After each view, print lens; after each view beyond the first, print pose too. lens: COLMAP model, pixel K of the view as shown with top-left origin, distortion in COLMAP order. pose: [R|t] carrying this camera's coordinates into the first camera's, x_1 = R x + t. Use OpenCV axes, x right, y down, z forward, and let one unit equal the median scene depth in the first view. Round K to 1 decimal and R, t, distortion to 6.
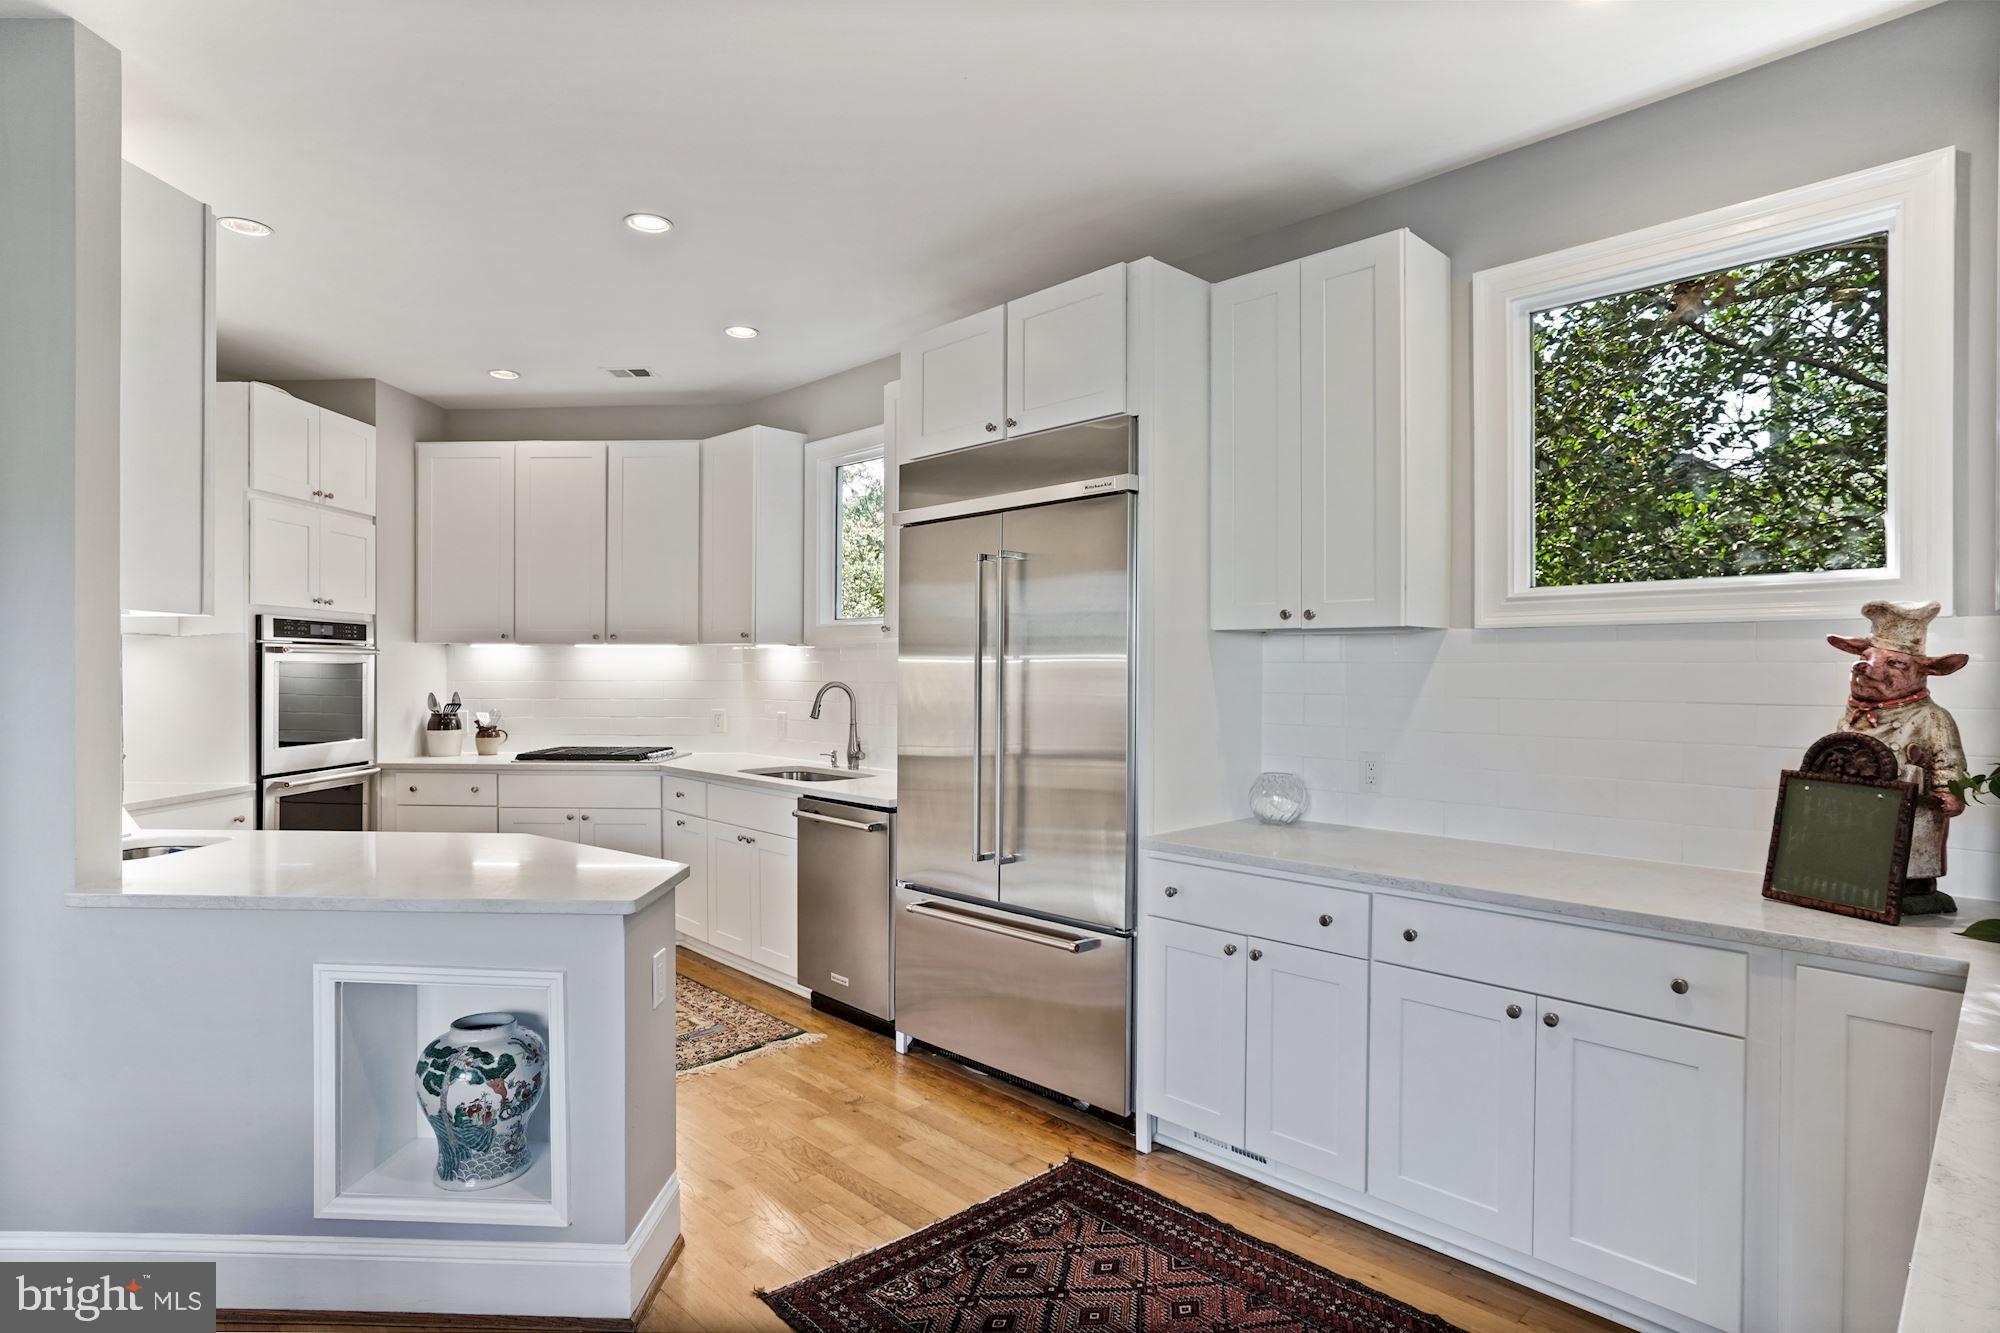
lens RADIAL K [[1046.1, 0, 995.6], [0, 1046.1, 678.5], [0, 0, 1]] dist [-0.001647, -0.000132]
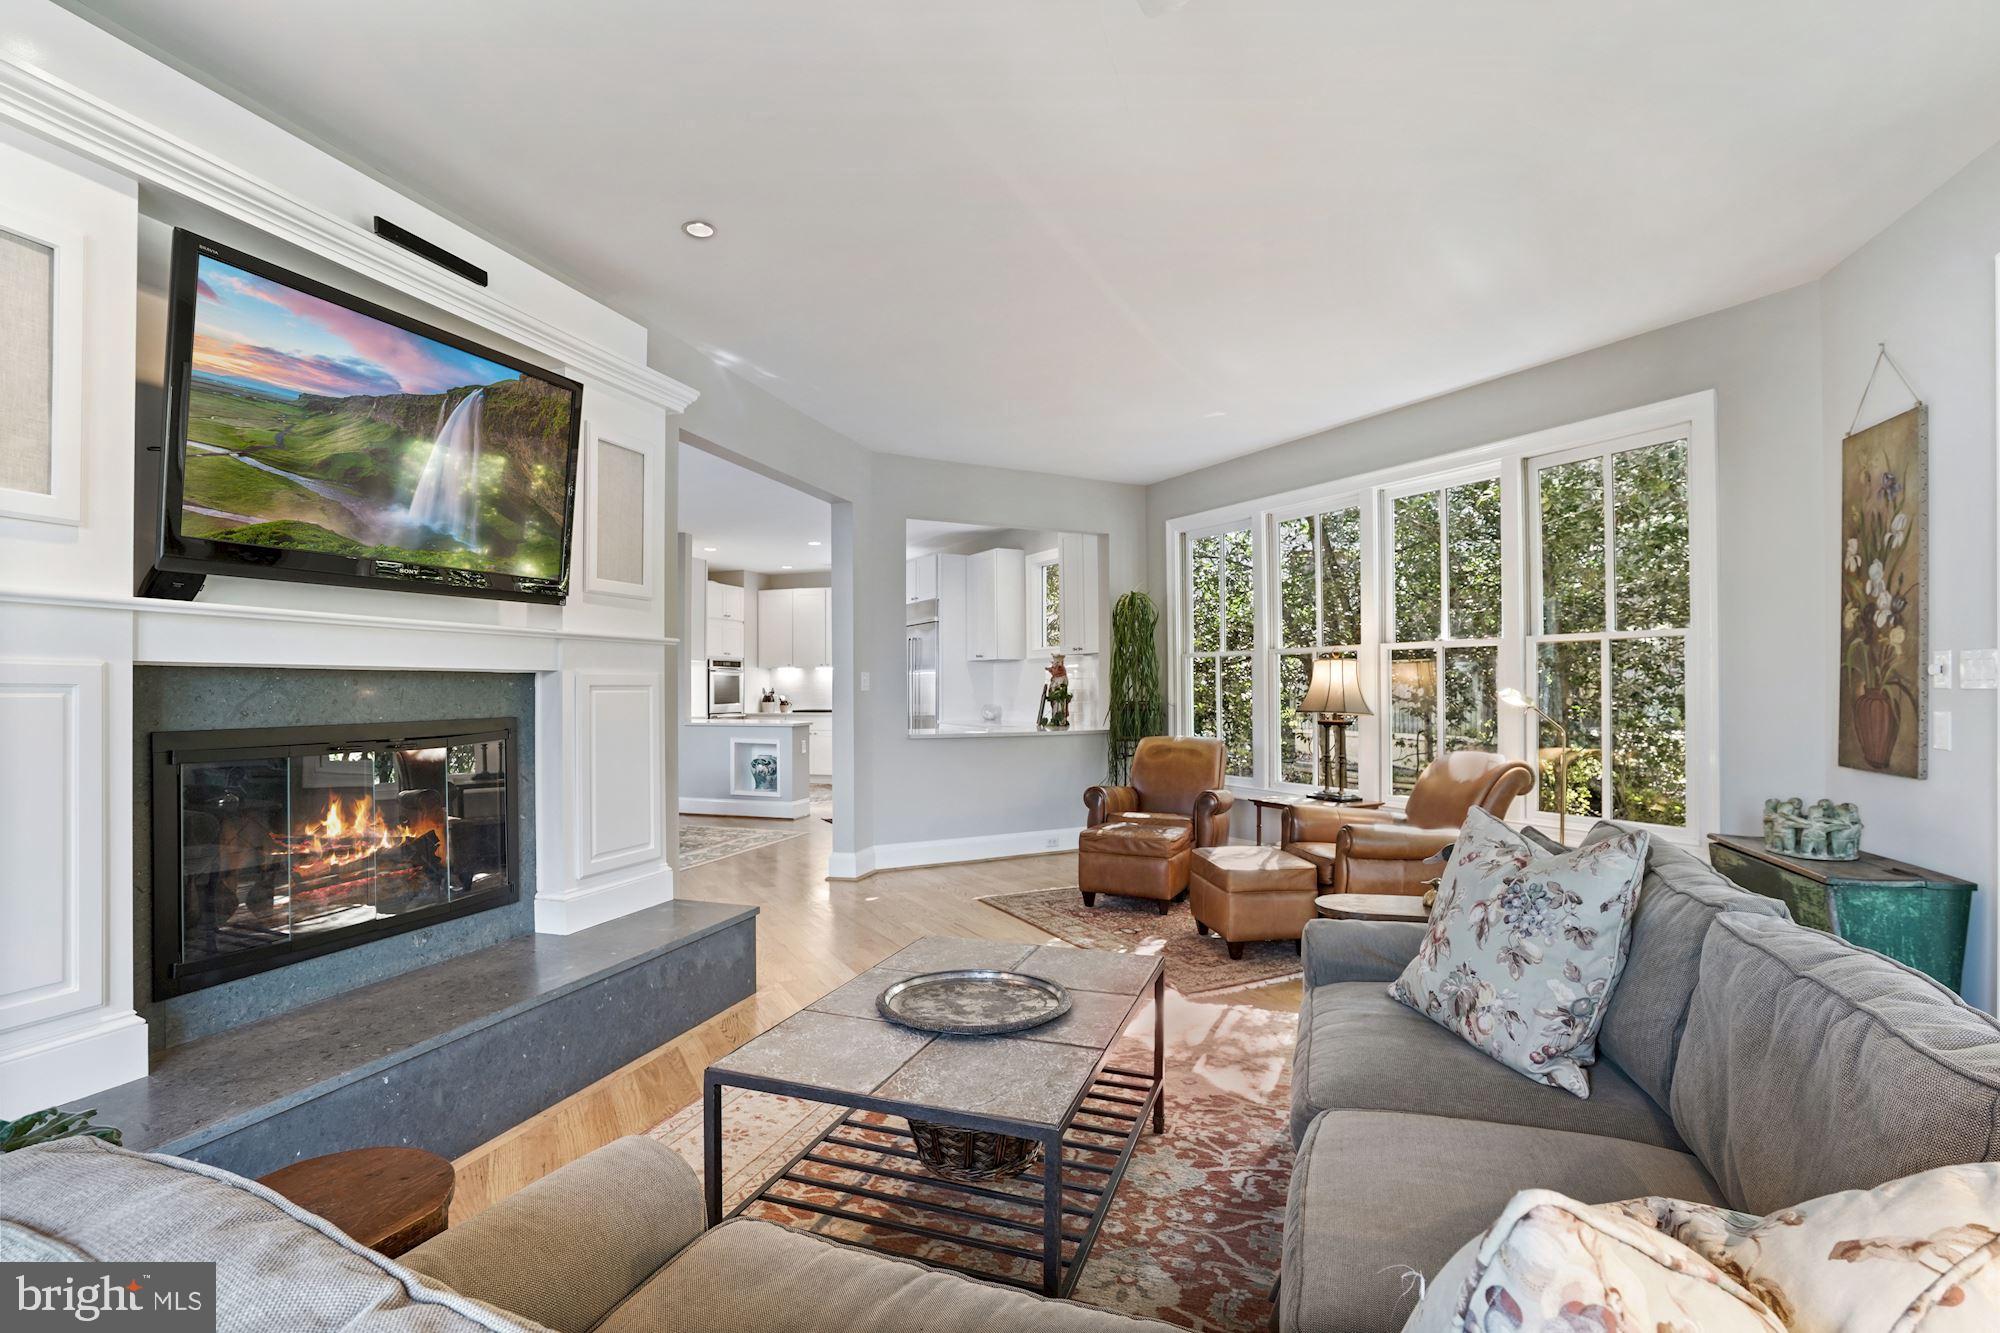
lens RADIAL K [[935.2, 0, 998.9], [0, 935.2, 685.0], [0, 0, 1]] dist [0.000194, 0.001227]
pose [[0.962904, -0.007912, -0.269728, 0.754956], [0.003891, 0.999873, -0.015440, 0.053315], [0.269816, 0.013818, 0.962813, -1.251416]]
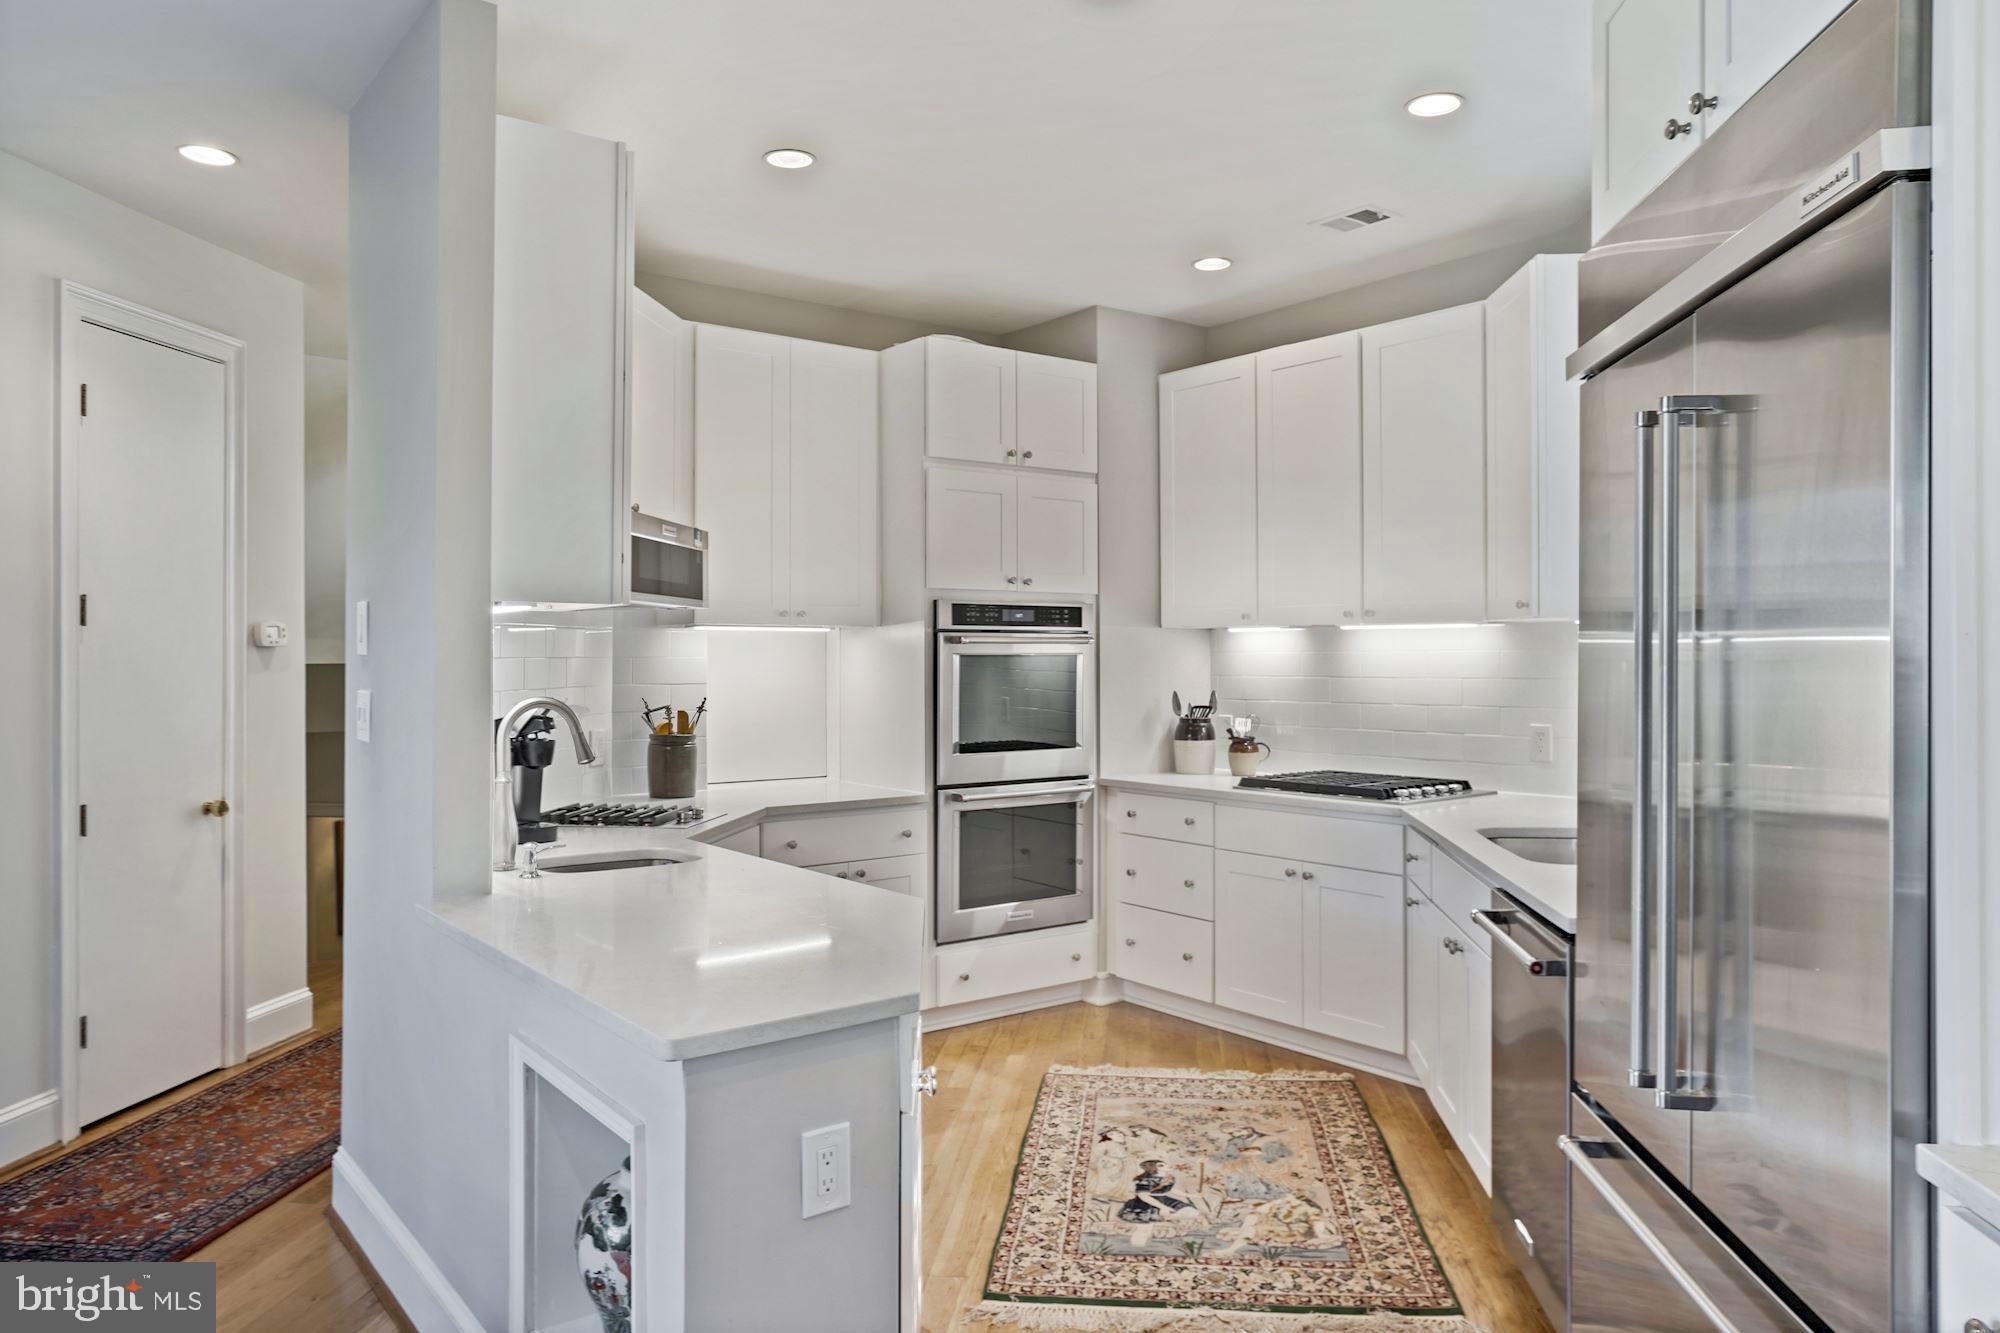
lens RADIAL K [[1361.3, 0, 1002.3], [0, 1361.3, 651.2], [0, 0, 1]] dist [-0.009158, 0.005712]
pose [[0.647303, -0.008433, -0.762186, 0.181099], [-0.002602, 0.999909, -0.013273, -0.003260], [0.762229, 0.010575, 0.647222, 0.289216]]
